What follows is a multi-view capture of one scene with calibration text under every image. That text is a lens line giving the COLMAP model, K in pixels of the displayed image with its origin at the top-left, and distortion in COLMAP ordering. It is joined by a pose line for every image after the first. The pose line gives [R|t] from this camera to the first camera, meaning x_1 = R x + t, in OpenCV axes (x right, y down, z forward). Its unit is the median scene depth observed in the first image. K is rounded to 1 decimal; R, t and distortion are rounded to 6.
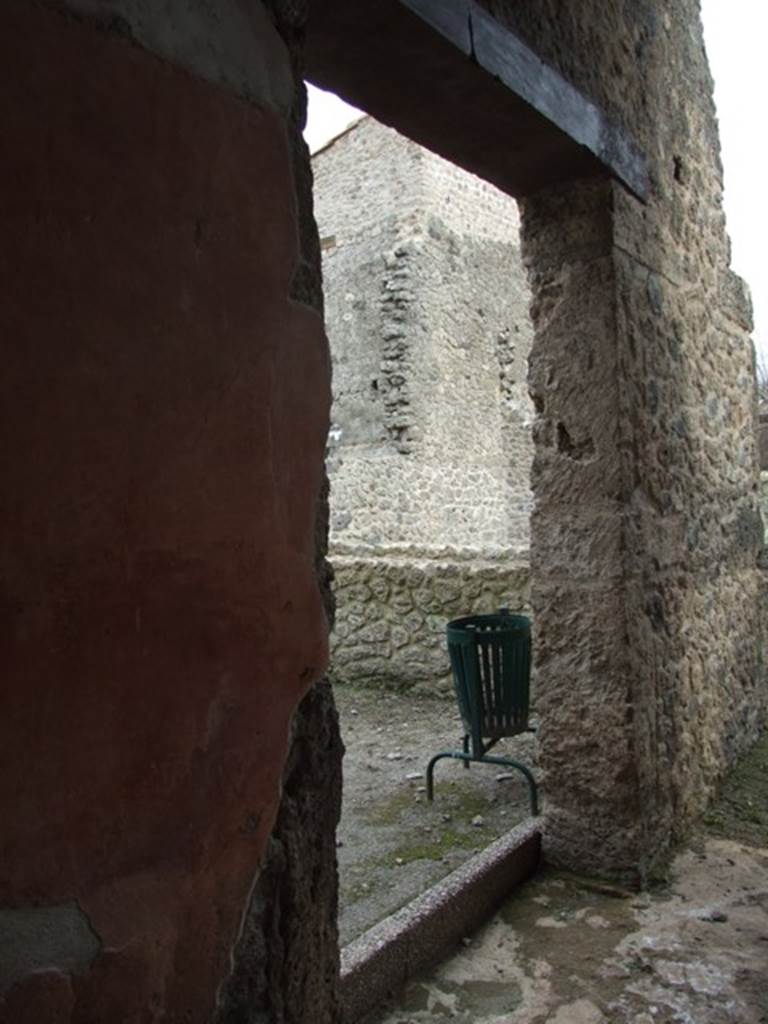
lens RADIAL K [[813.8, 0, 384.9], [0, 813.8, 511.9], [0, 0, 1]] dist [-0.052868, 0.039547]
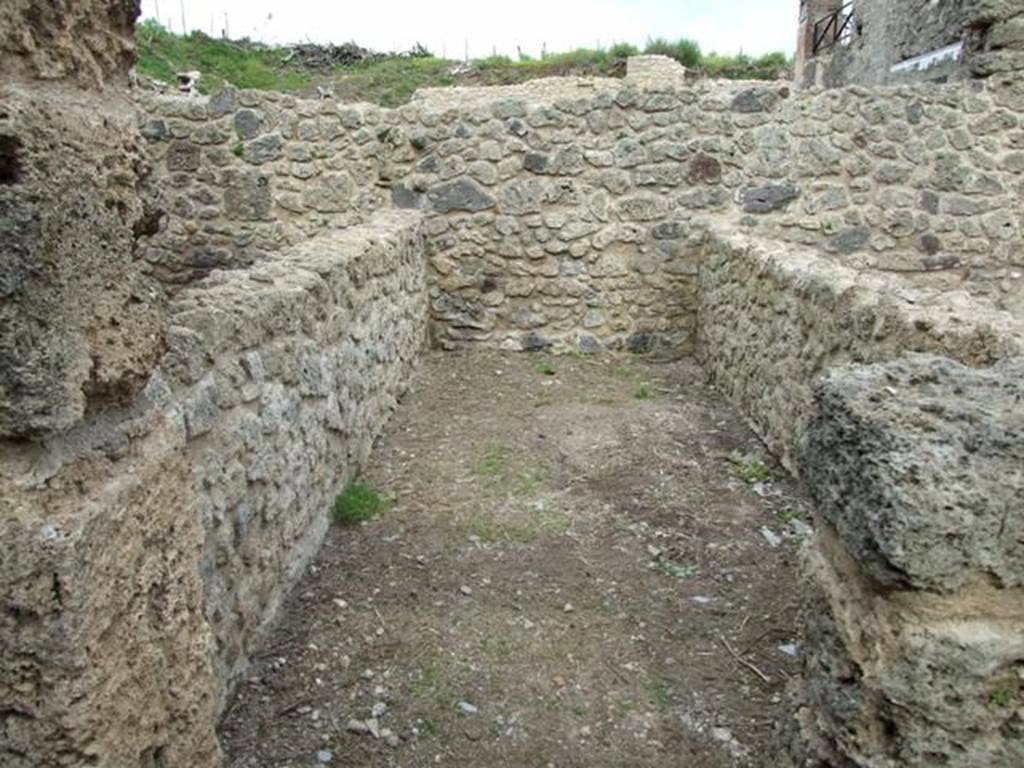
lens RADIAL K [[813.8, 0, 516.3], [0, 813.8, 377.1], [0, 0, 1]] dist [-0.052868, 0.039547]
pose [[0.580709, 0.227075, -0.781802, 0.294476], [-0.046181, 0.967955, 0.246840, 0.000991], [0.812800, -0.107238, 0.572587, 0.450458]]
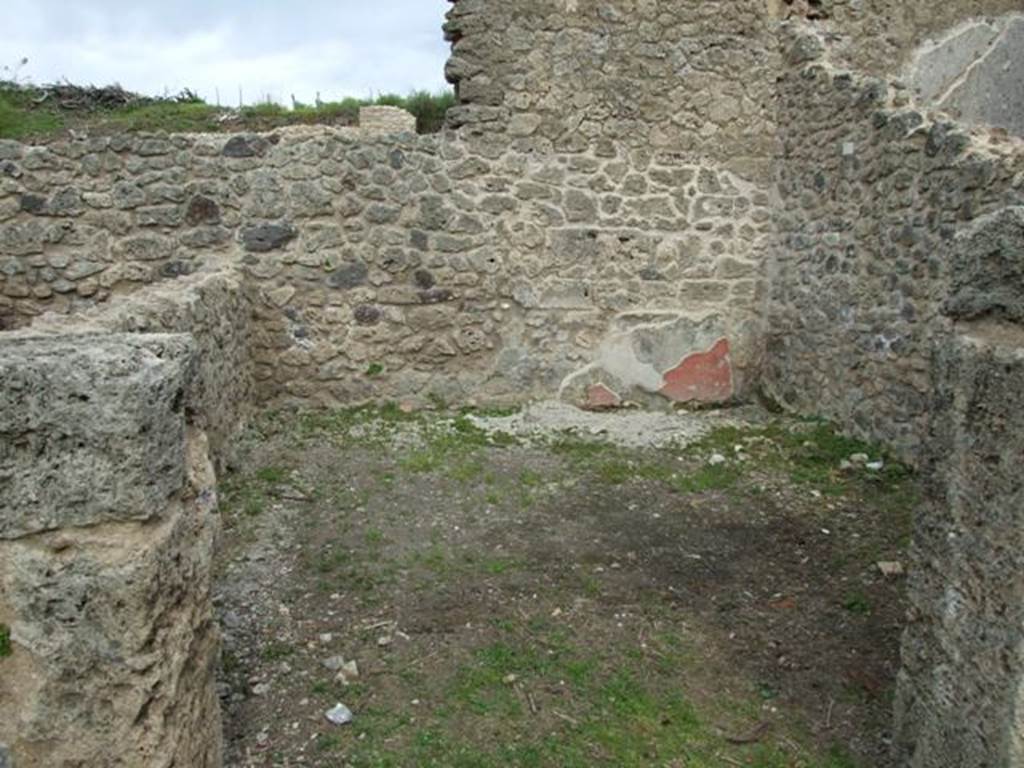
lens RADIAL K [[813.8, 0, 513.2], [0, 813.8, 382.9], [0, 0, 1]] dist [-0.052868, 0.039547]
pose [[0.717380, 0.169270, -0.675805, 0.466405], [-0.053572, 0.980566, 0.188736, -0.005466], [0.694619, -0.099191, 0.712507, 0.608445]]
